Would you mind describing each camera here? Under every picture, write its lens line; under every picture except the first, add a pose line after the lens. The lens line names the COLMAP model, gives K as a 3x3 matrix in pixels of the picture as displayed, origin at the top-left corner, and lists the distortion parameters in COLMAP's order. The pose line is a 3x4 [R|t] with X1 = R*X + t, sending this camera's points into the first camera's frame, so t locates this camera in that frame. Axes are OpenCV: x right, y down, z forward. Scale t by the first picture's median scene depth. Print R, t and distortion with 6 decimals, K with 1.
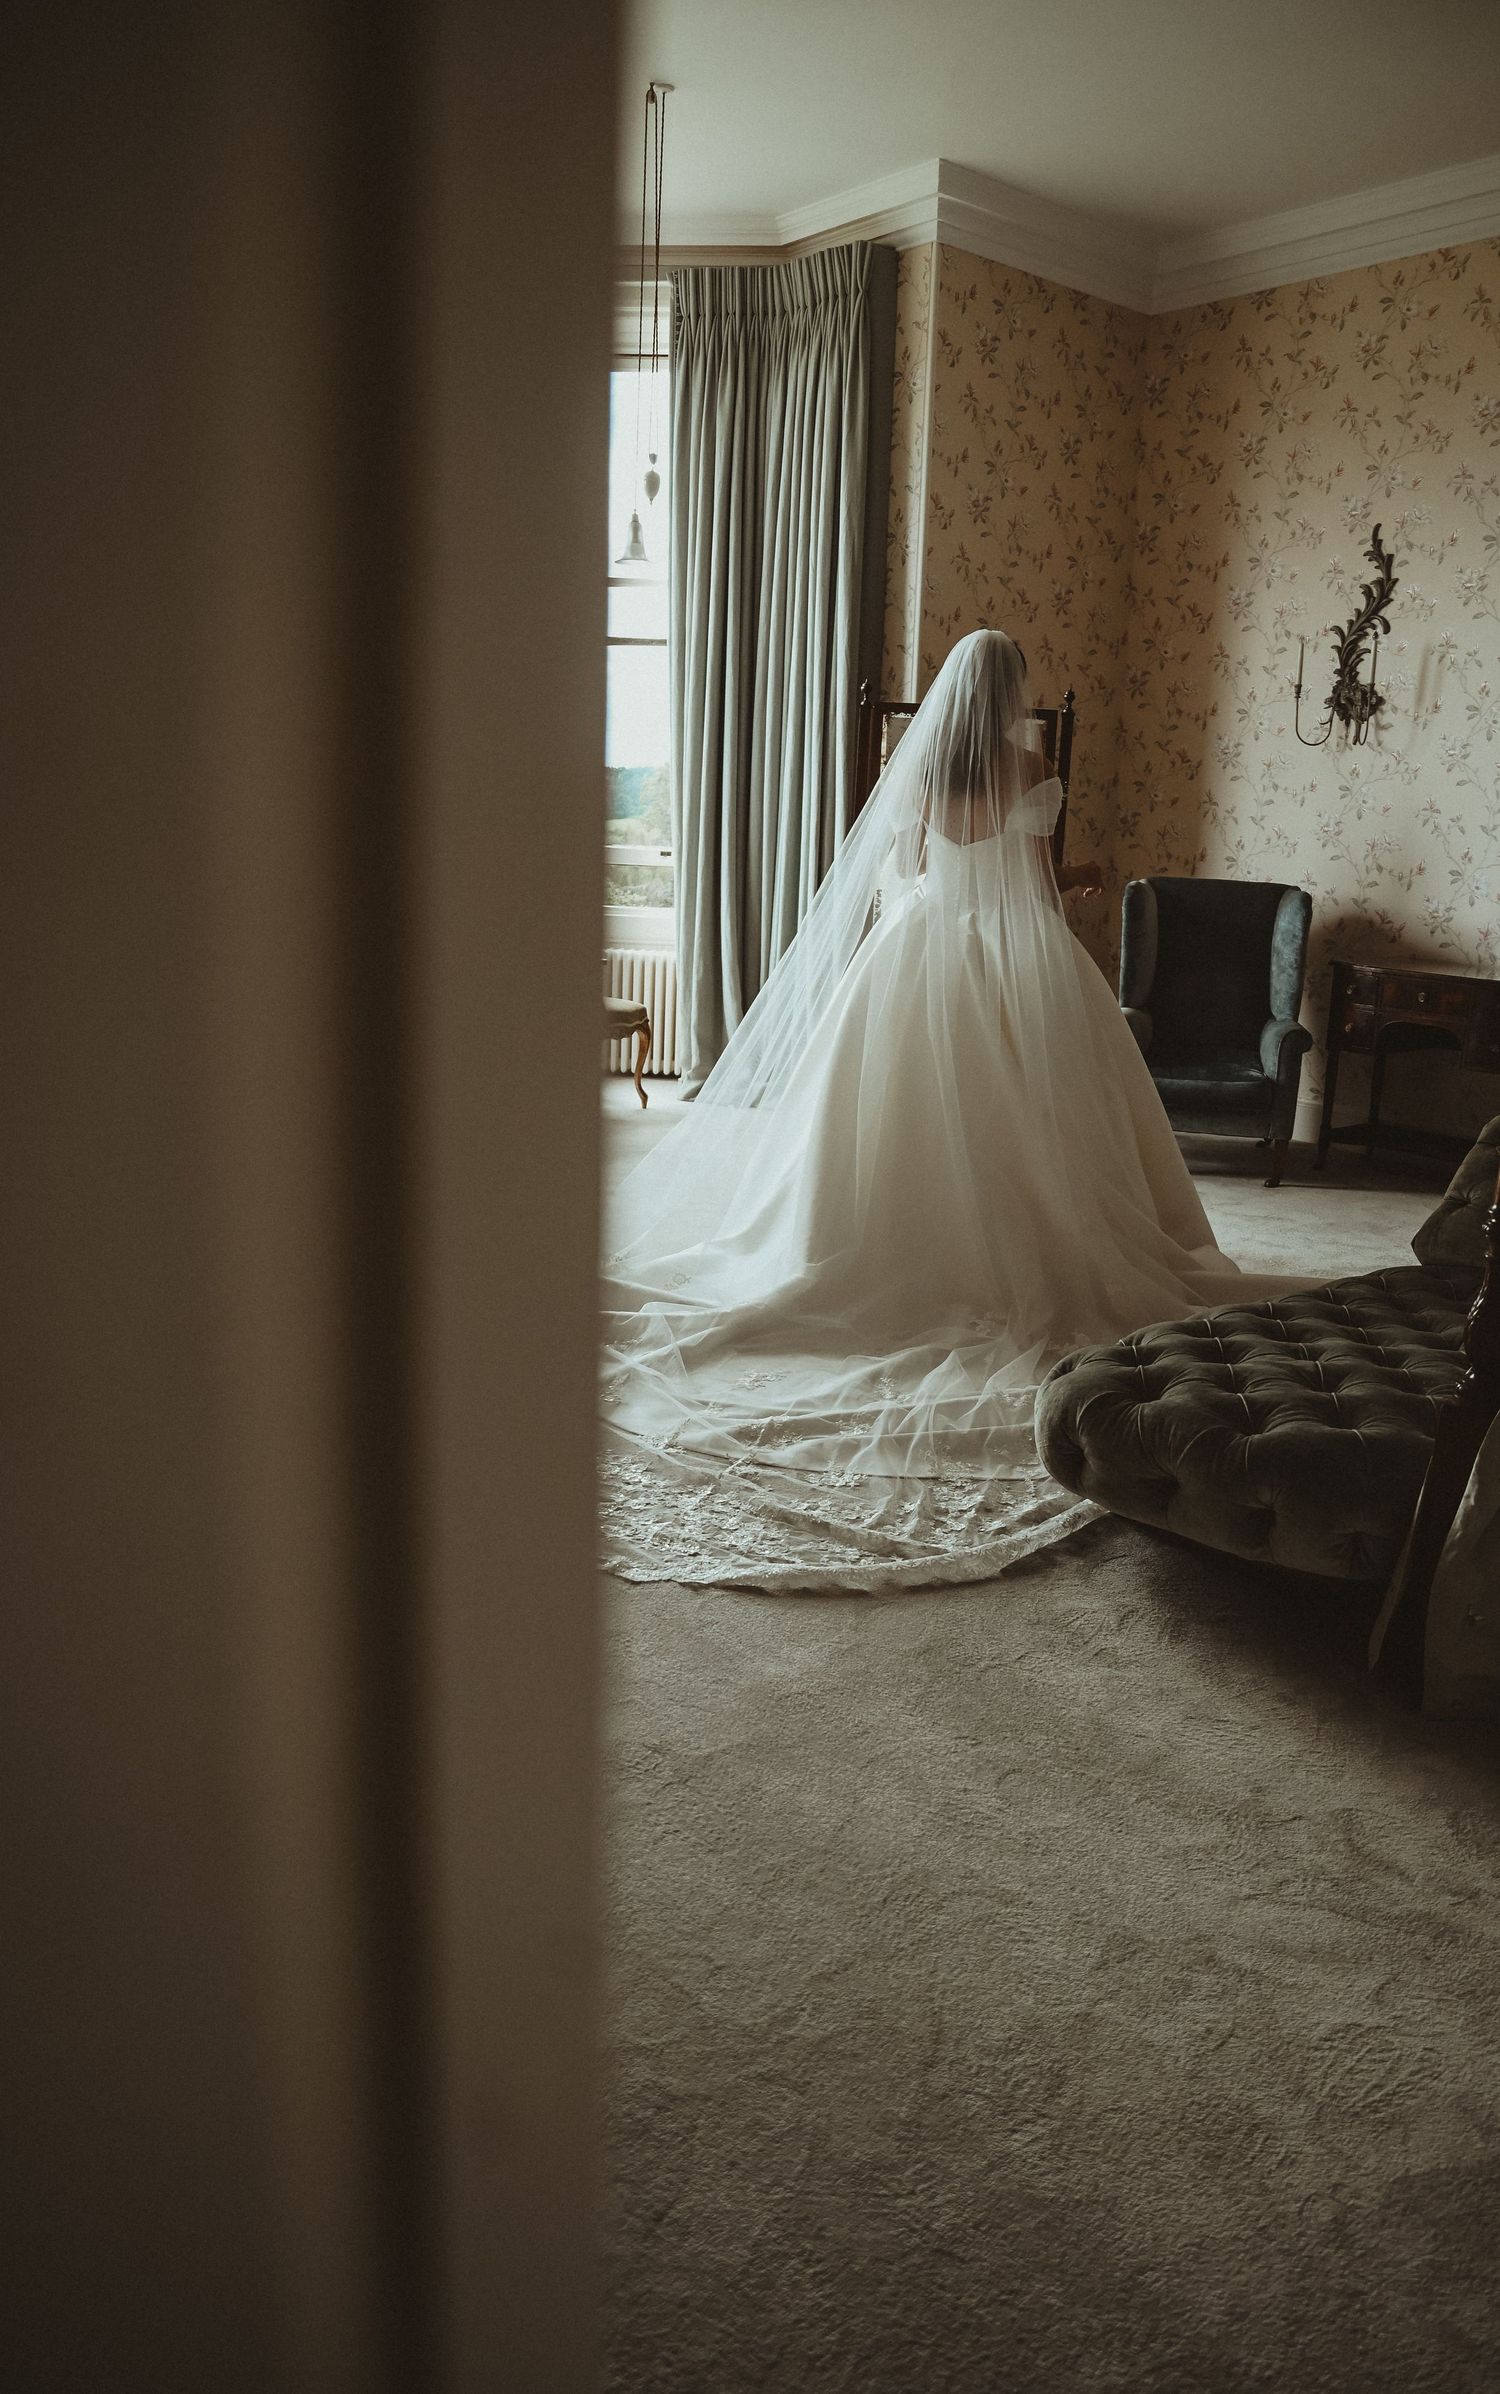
lens RADIAL K [[1724.8, 0, 792.7], [0, 1724.8, 1196.2], [0, 0, 1]] dist [-0.106126, 0.080362]
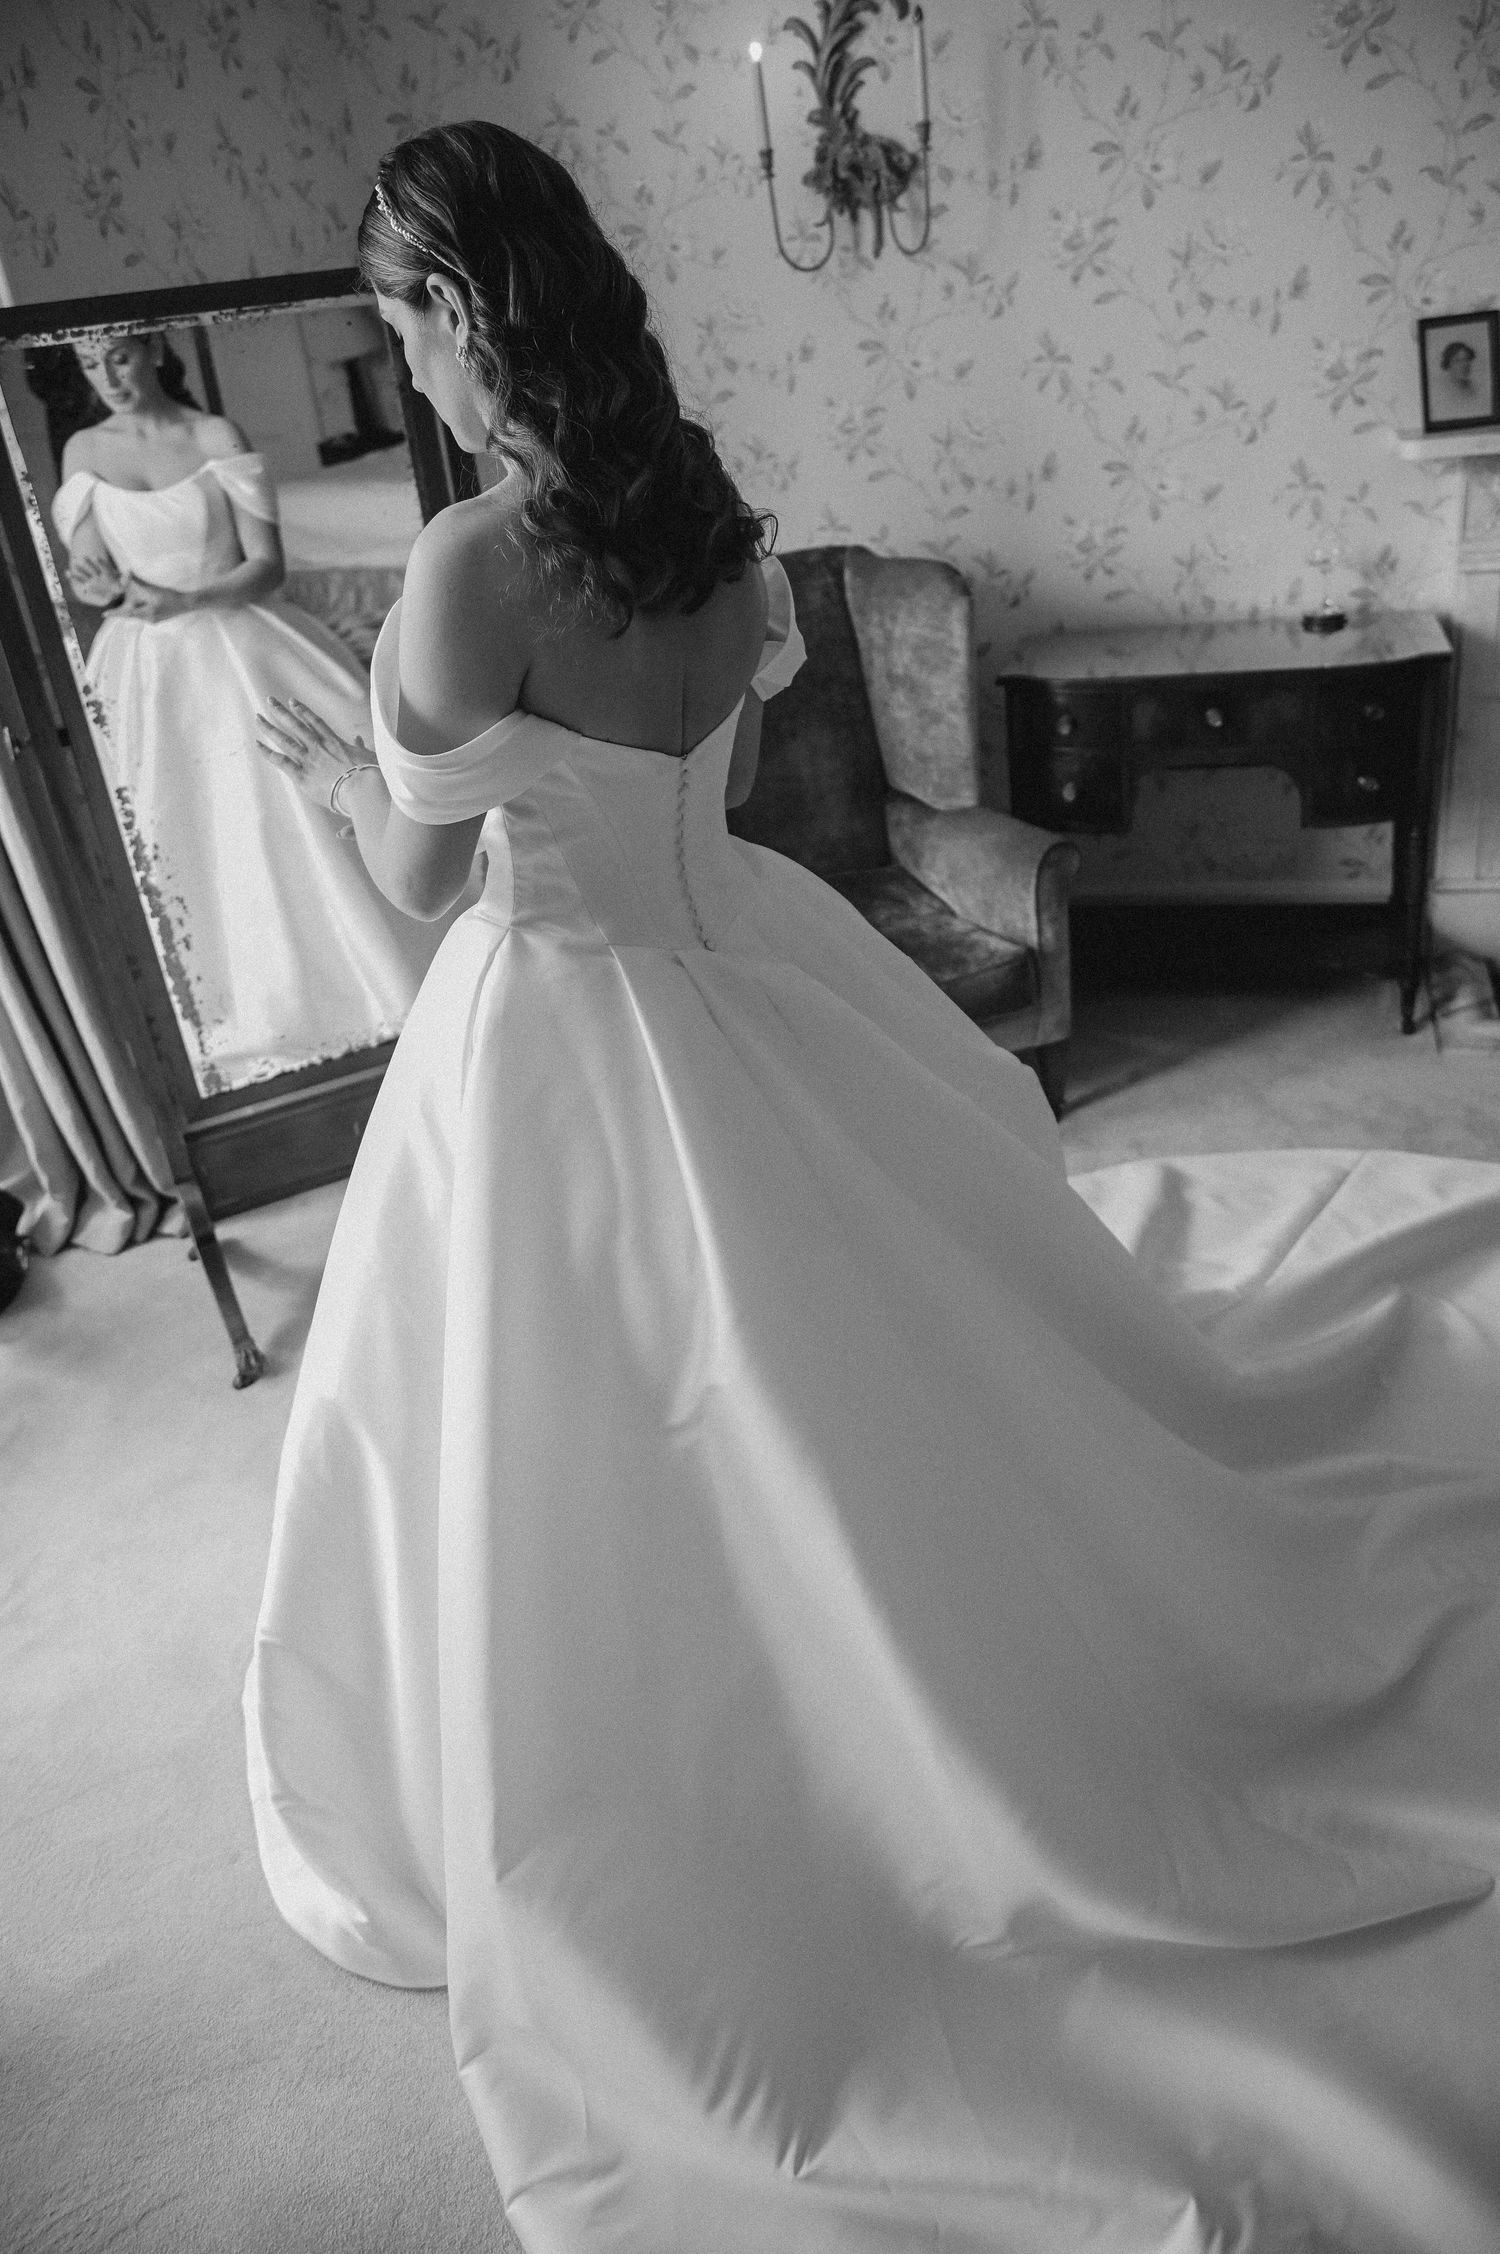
lens RADIAL K [[1532.9, 0, 750.0], [0, 1532.9, 1127.0], [0, 0, 1]] dist [-0.107387, 0.077744]
pose [[0.828427, -0.377193, 0.414047, -0.006117], [0.273088, 0.917433, 0.289377, -0.162747], [-0.489012, -0.126656, 0.863033, 0.582435]]
